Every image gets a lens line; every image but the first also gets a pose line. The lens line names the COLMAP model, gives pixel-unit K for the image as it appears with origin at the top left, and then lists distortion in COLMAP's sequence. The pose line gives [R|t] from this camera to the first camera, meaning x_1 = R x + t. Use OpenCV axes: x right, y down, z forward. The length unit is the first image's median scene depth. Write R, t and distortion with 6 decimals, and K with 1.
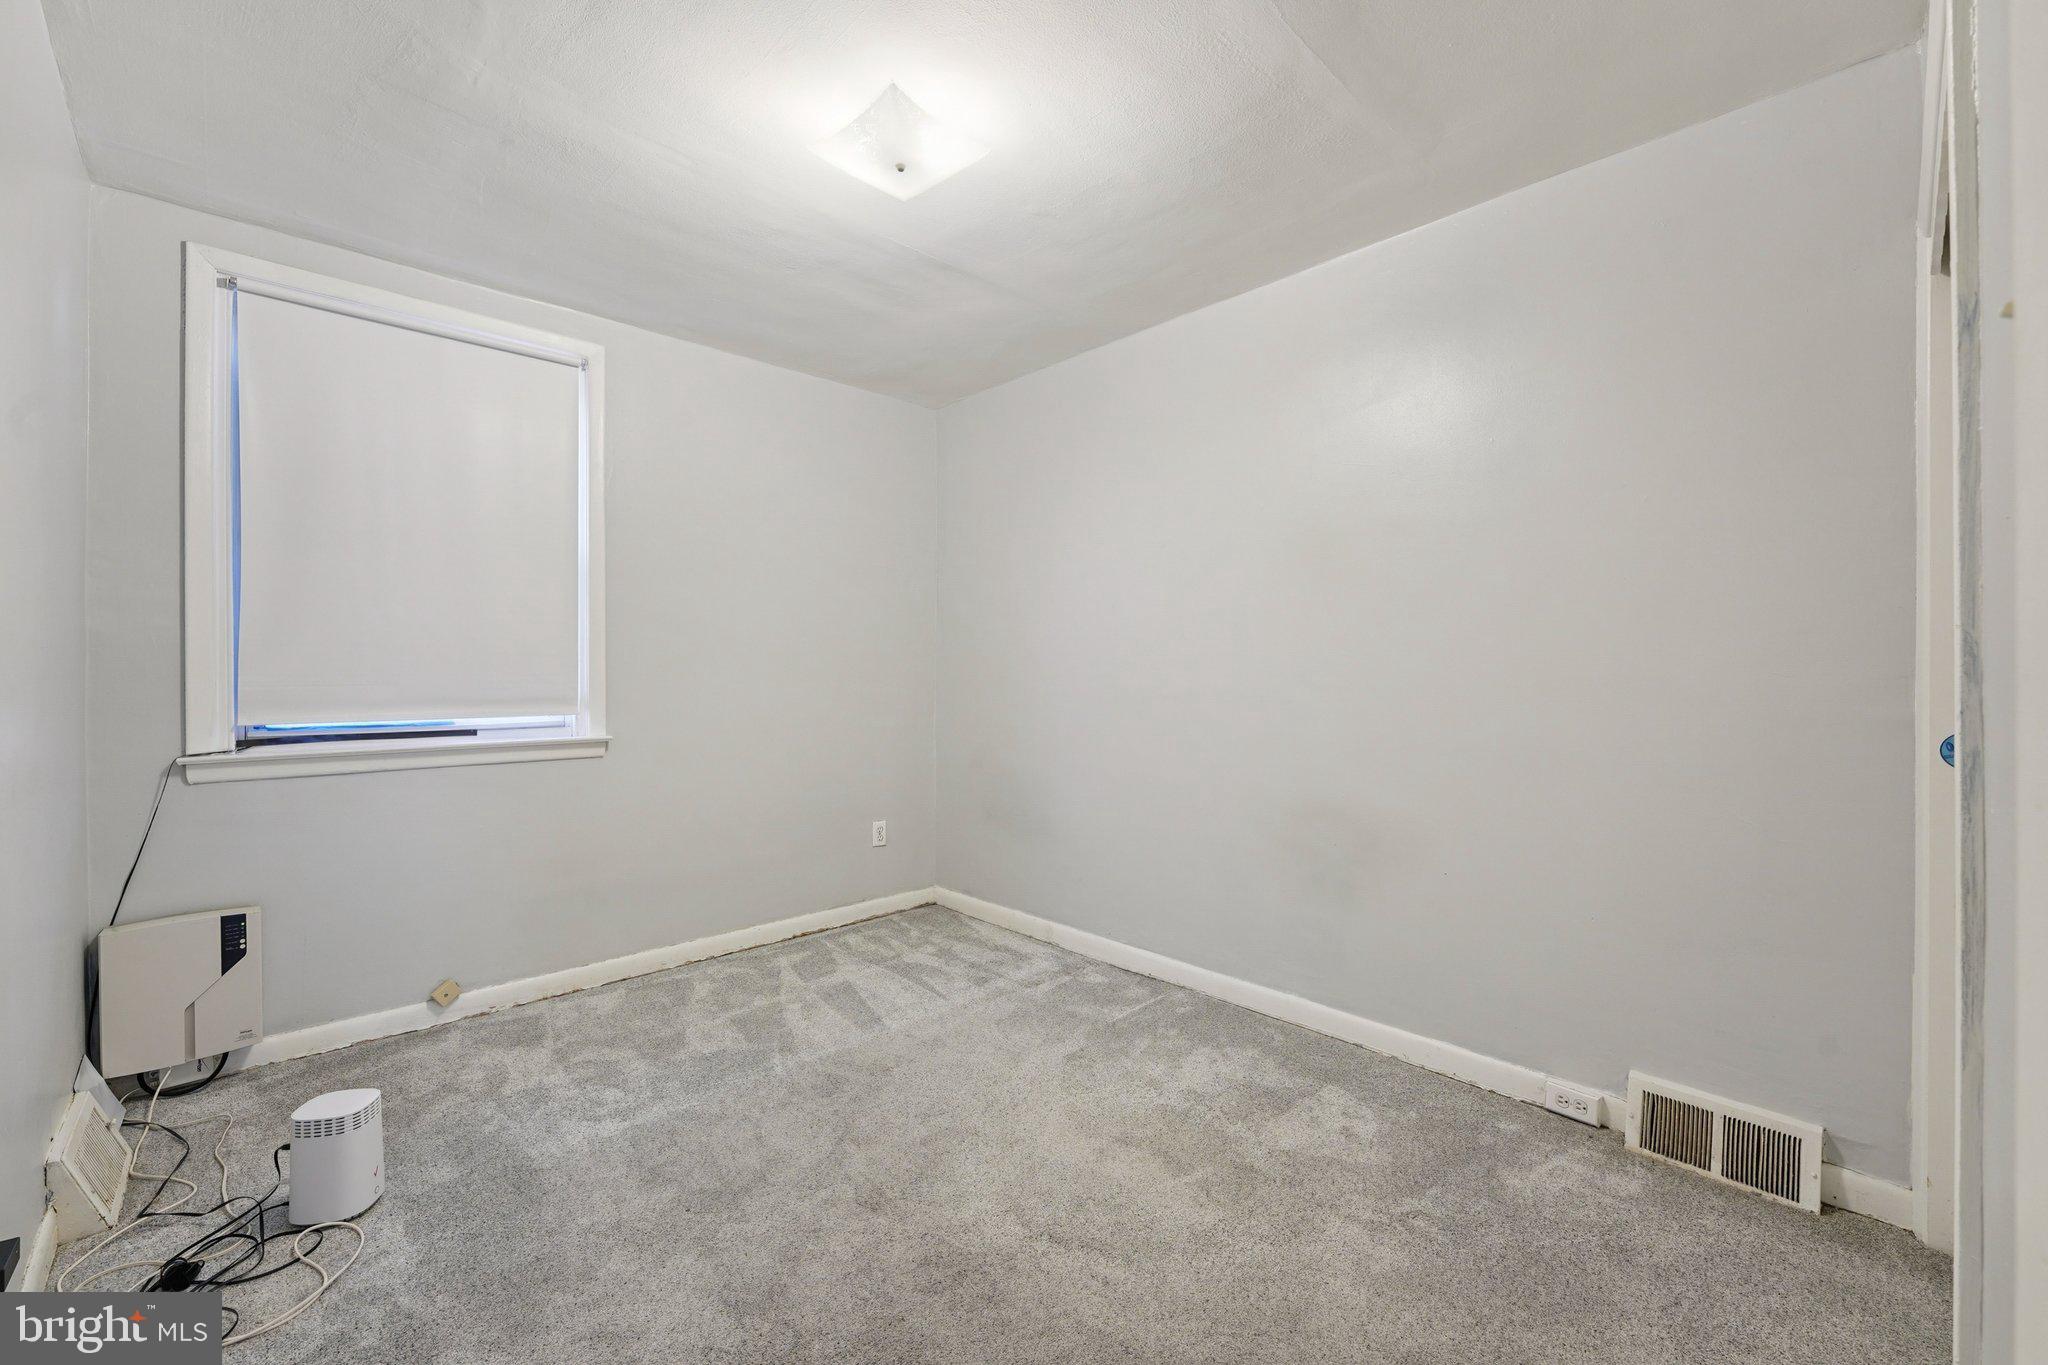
lens RADIAL K [[823.5, 0, 1034.9], [0, 823.5, 684.6], [0, 0, 1]] dist [-0.000281, 0.000477]
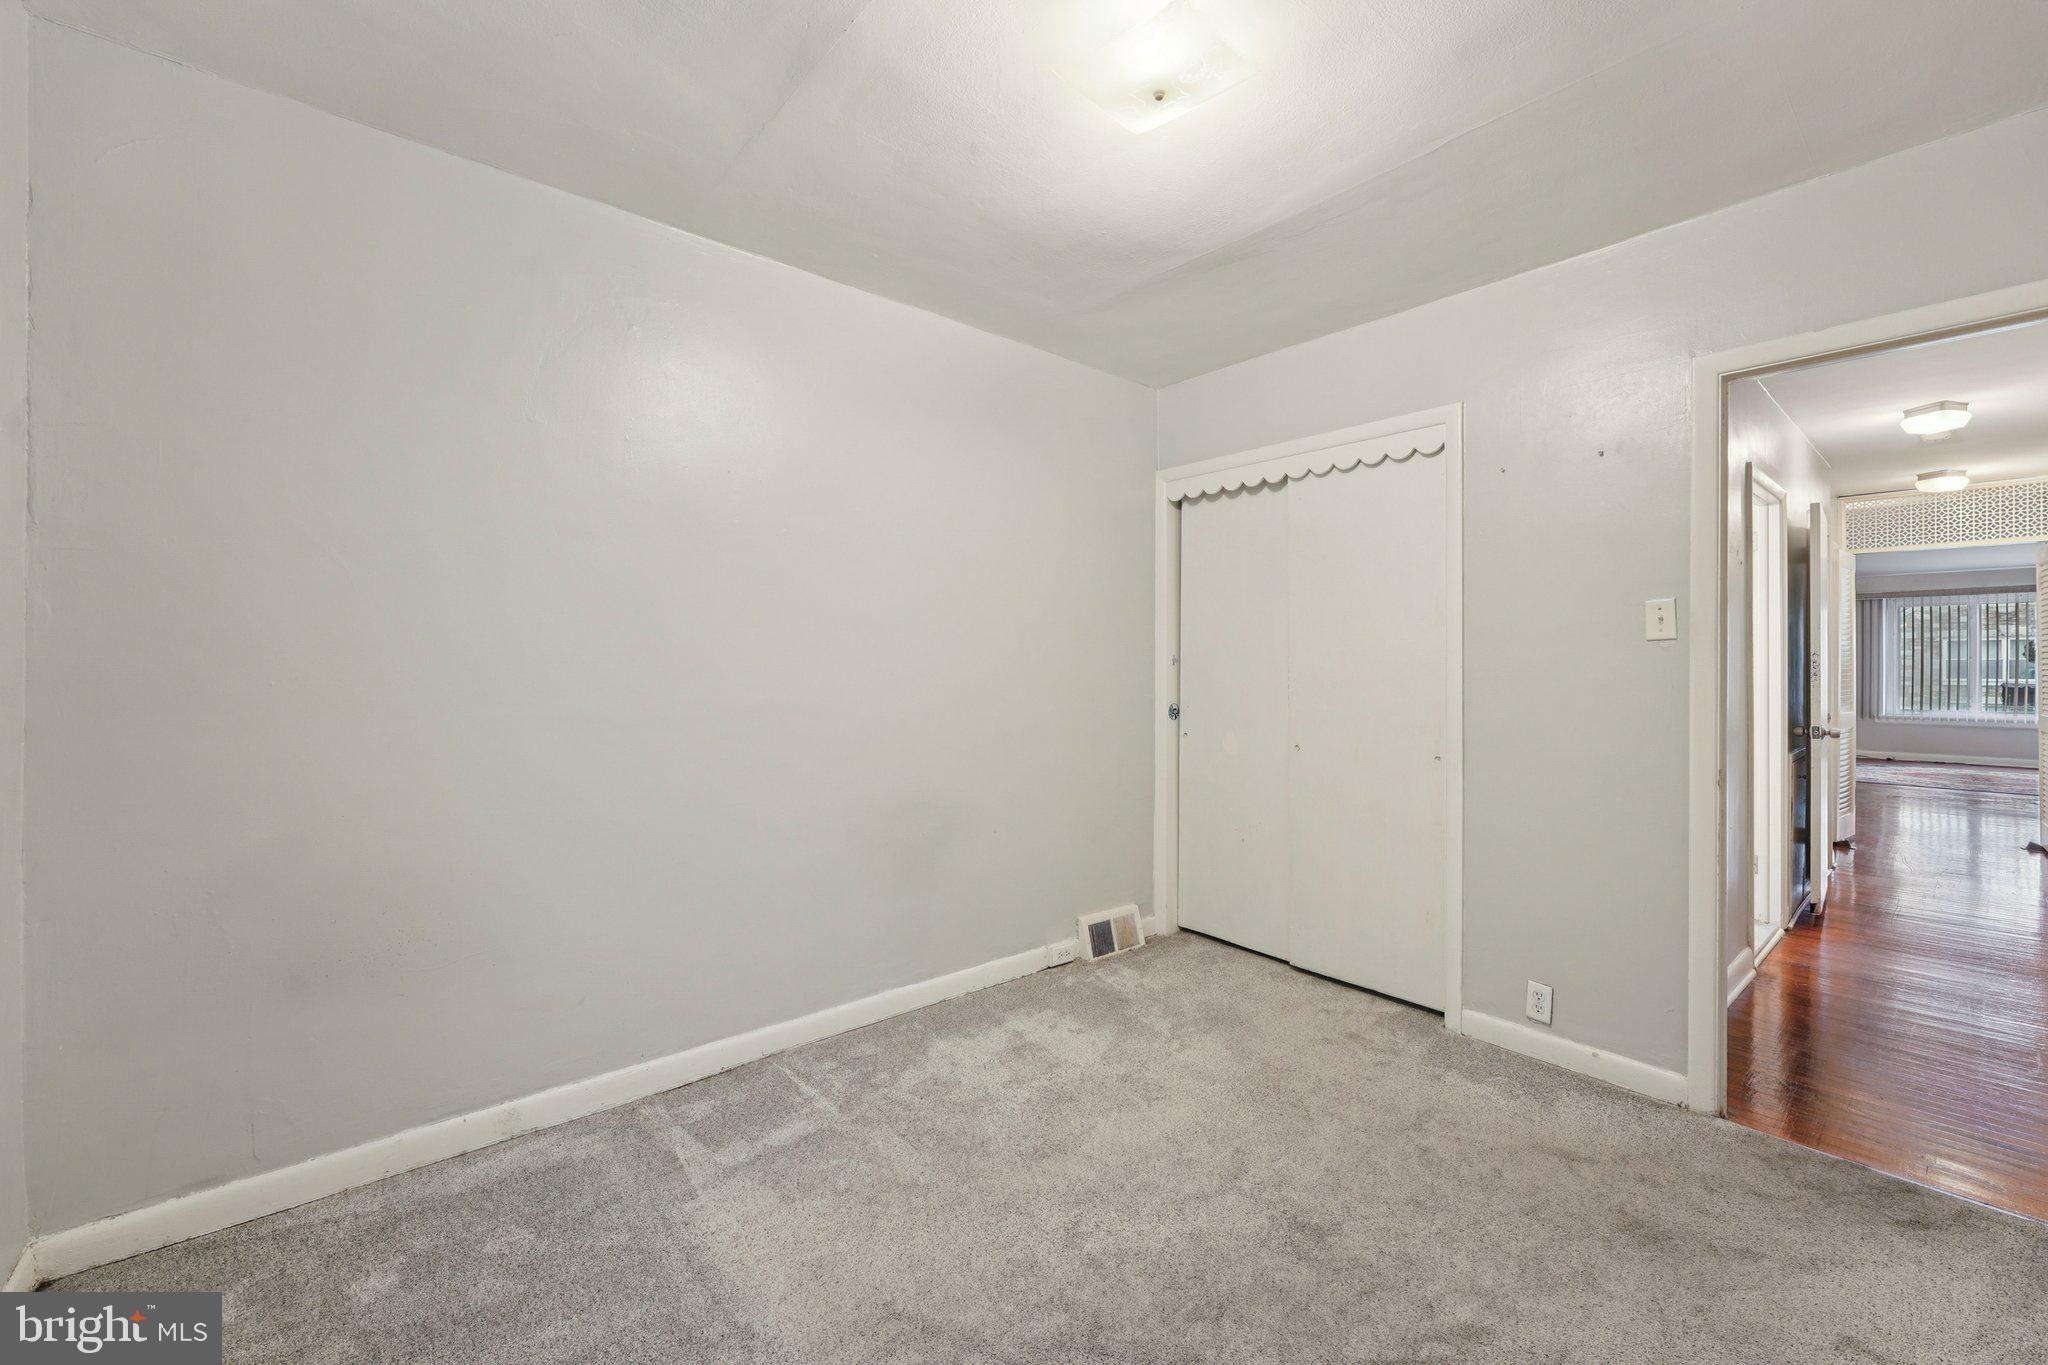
lens RADIAL K [[823.5, 0, 1038.7], [0, 823.5, 680.5], [0, 0, 1]] dist [-0.000281, 0.000477]
pose [[0.038016, -0.007174, 0.999251, -0.852471], [0.007879, 0.999945, 0.006879, -0.020568], [-0.999246, 0.007611, 0.038071, 0.927018]]
